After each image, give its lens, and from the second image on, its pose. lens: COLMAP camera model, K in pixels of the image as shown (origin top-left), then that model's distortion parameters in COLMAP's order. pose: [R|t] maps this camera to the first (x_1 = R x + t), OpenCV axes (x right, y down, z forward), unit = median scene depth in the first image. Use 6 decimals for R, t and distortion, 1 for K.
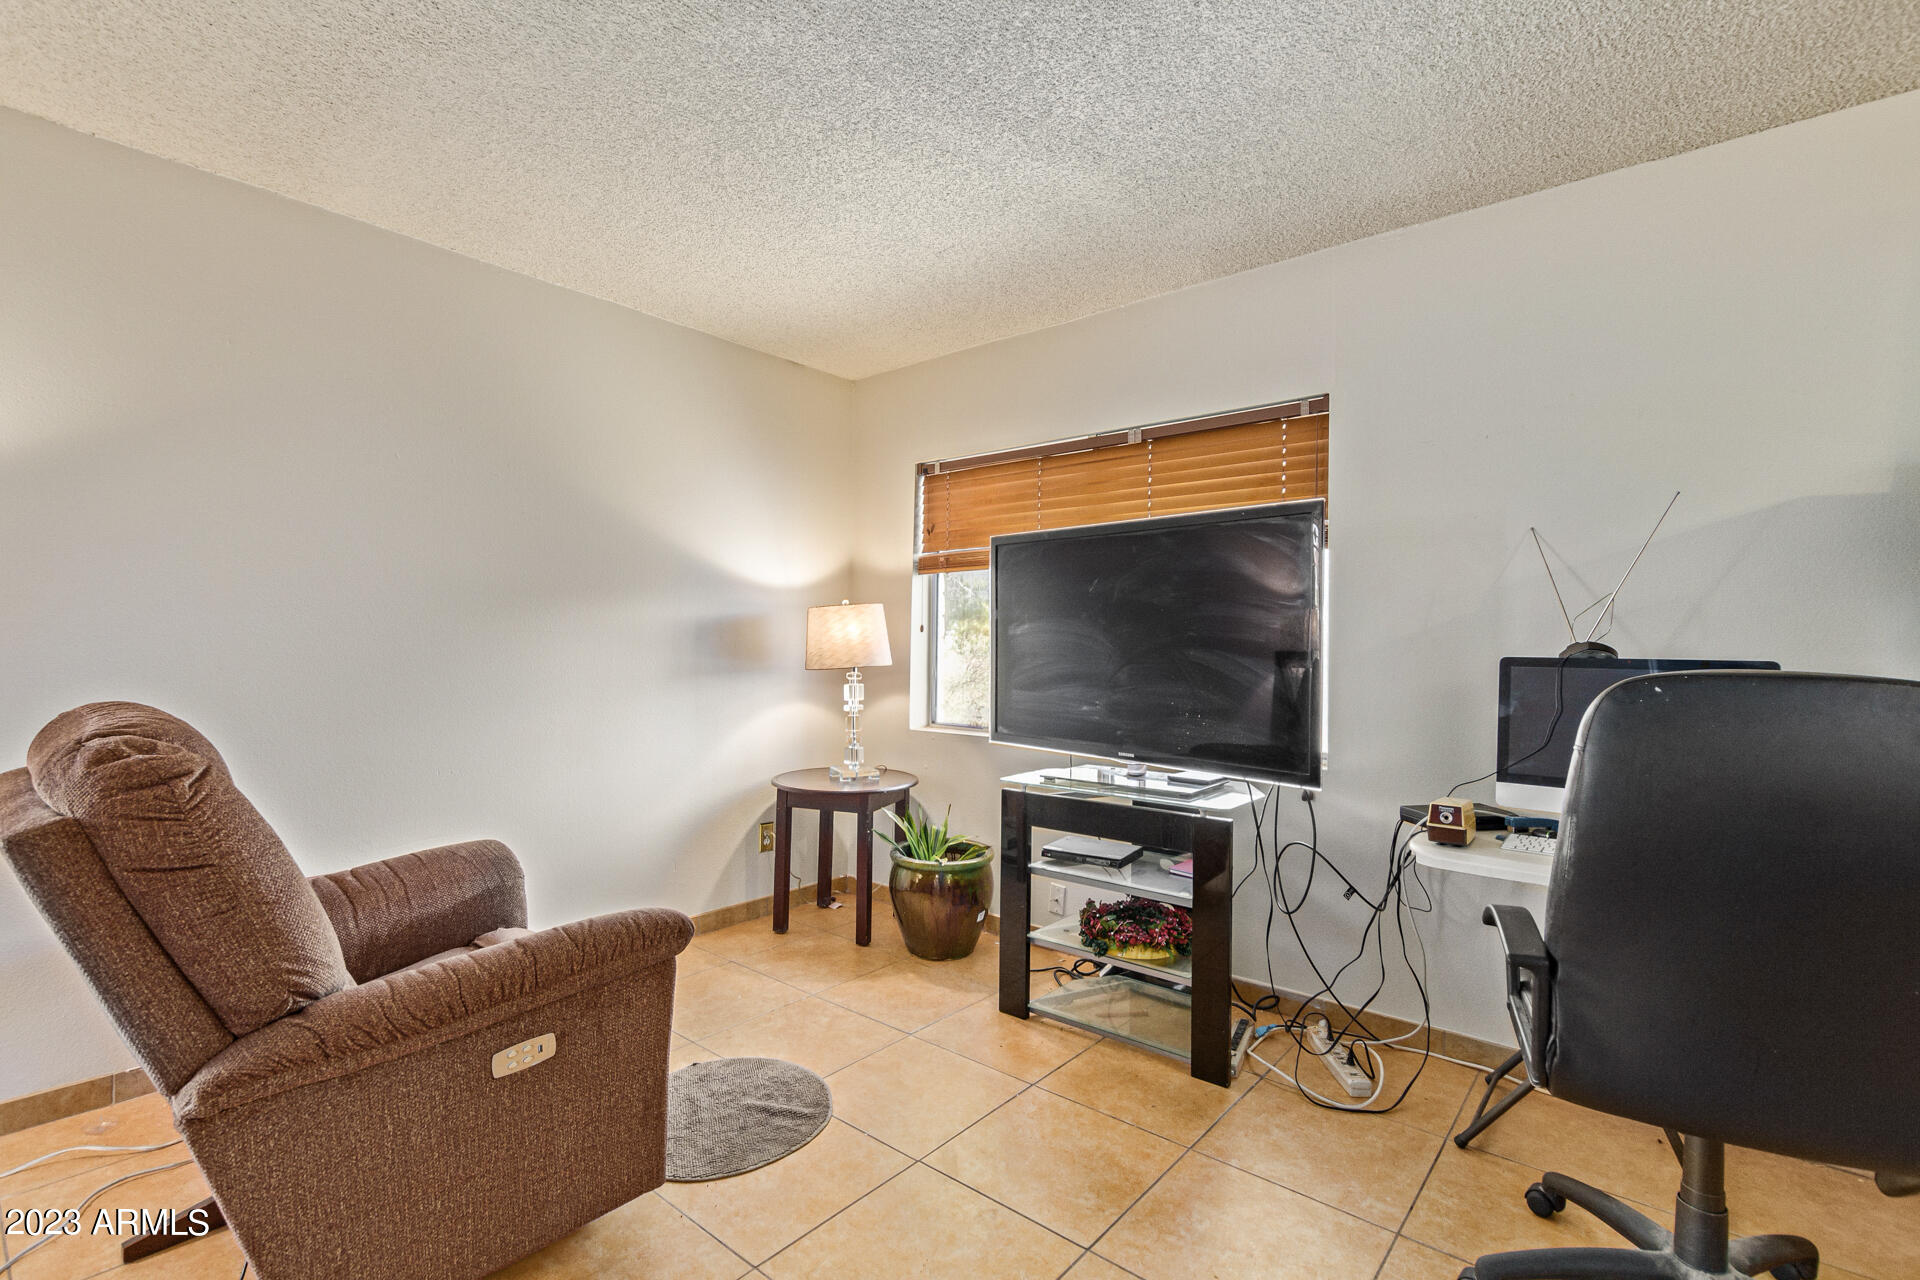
lens RADIAL K [[880.7, 0, 971.0], [0, 880.7, 631.3], [0, 0, 1]] dist [-0.000503, -0.001188]
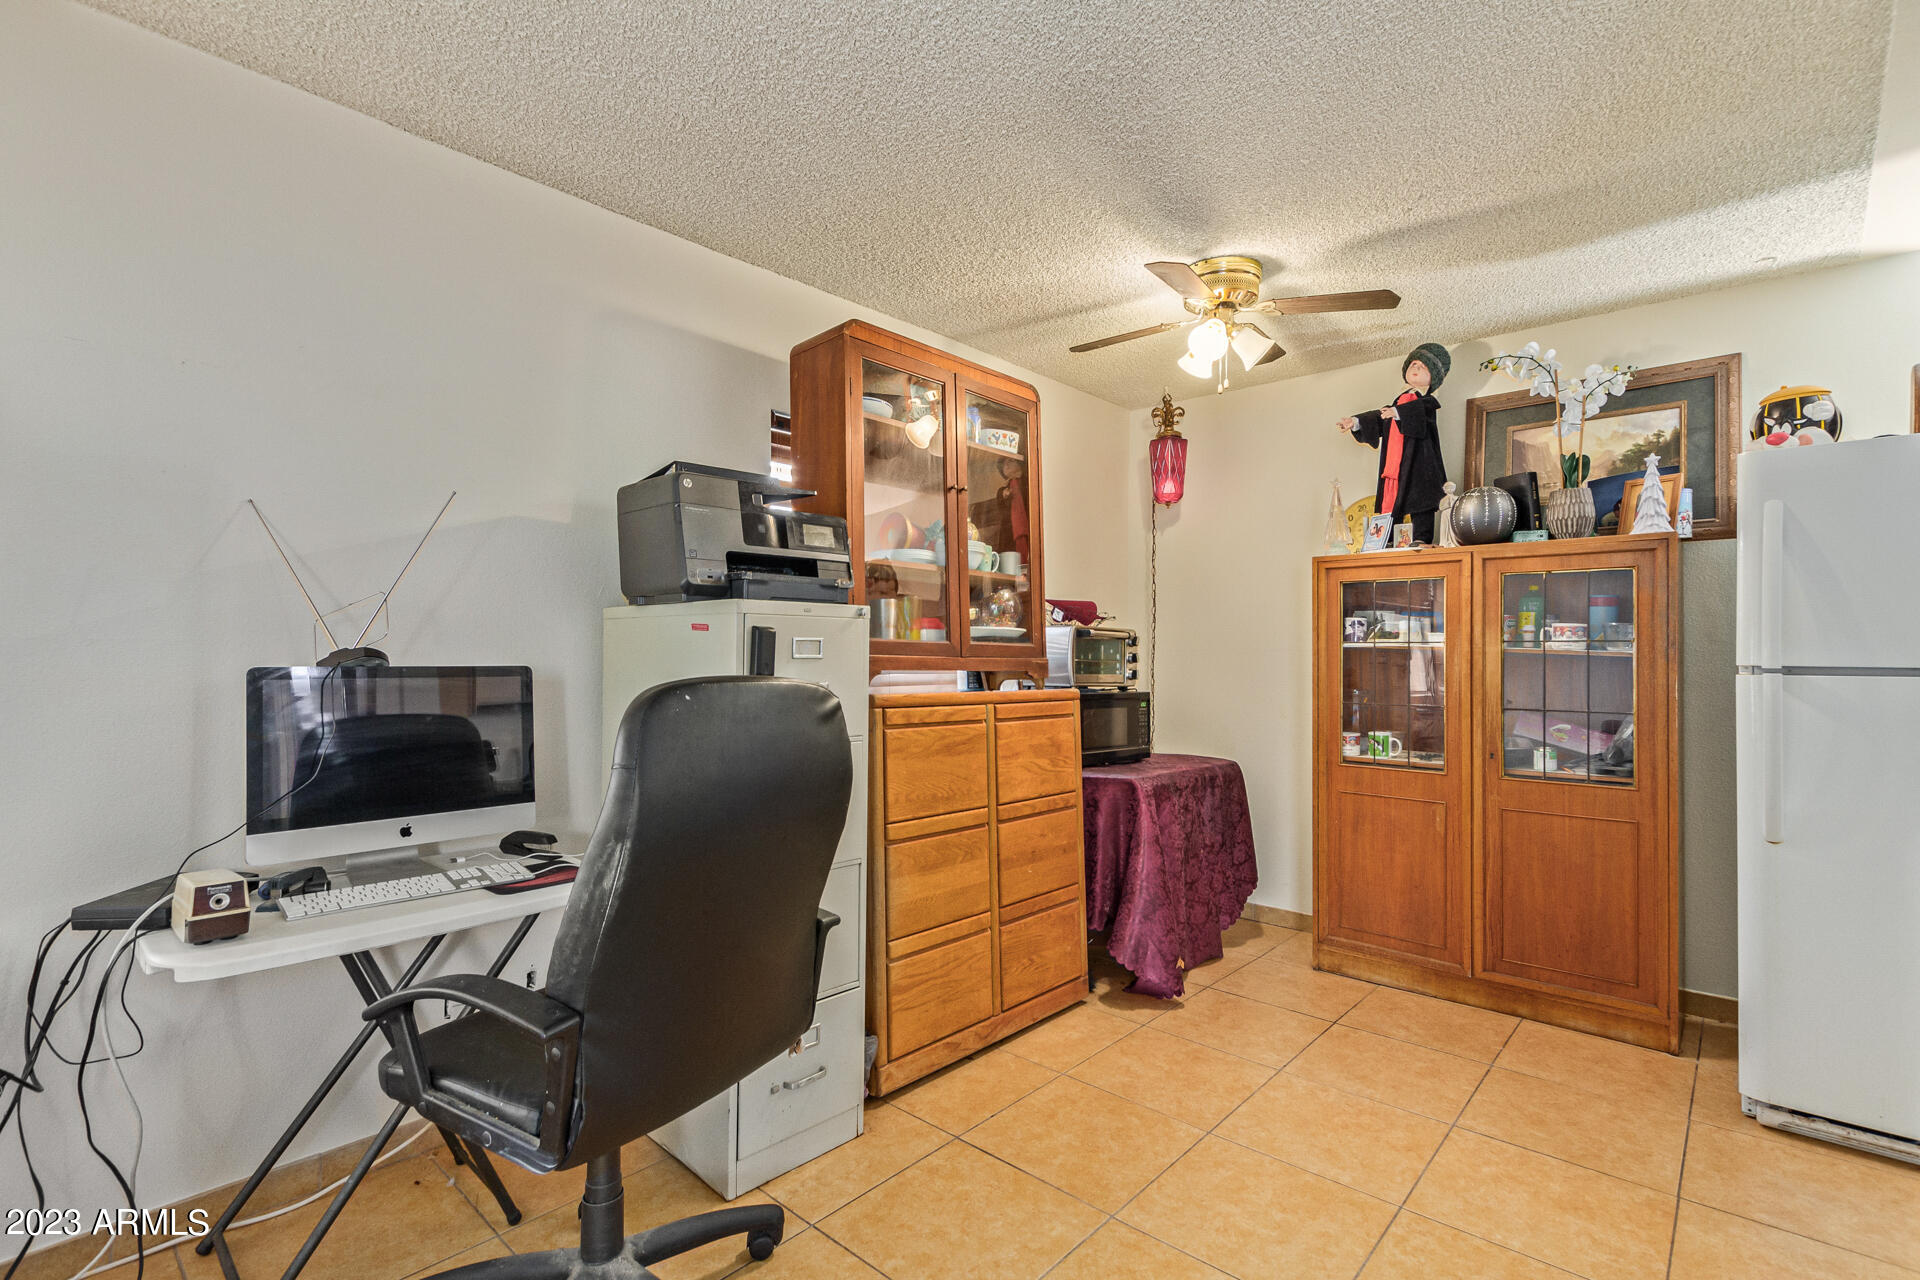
lens RADIAL K [[880.7, 0, 978.9], [0, 880.7, 645.2], [0, 0, 1]] dist [-0.000503, -0.001188]
pose [[0.048206, 0.001149, 0.998837, -0.128068], [-0.013043, 0.999915, -0.000521, 0.001066], [-0.998752, -0.013003, 0.048217, 0.368253]]
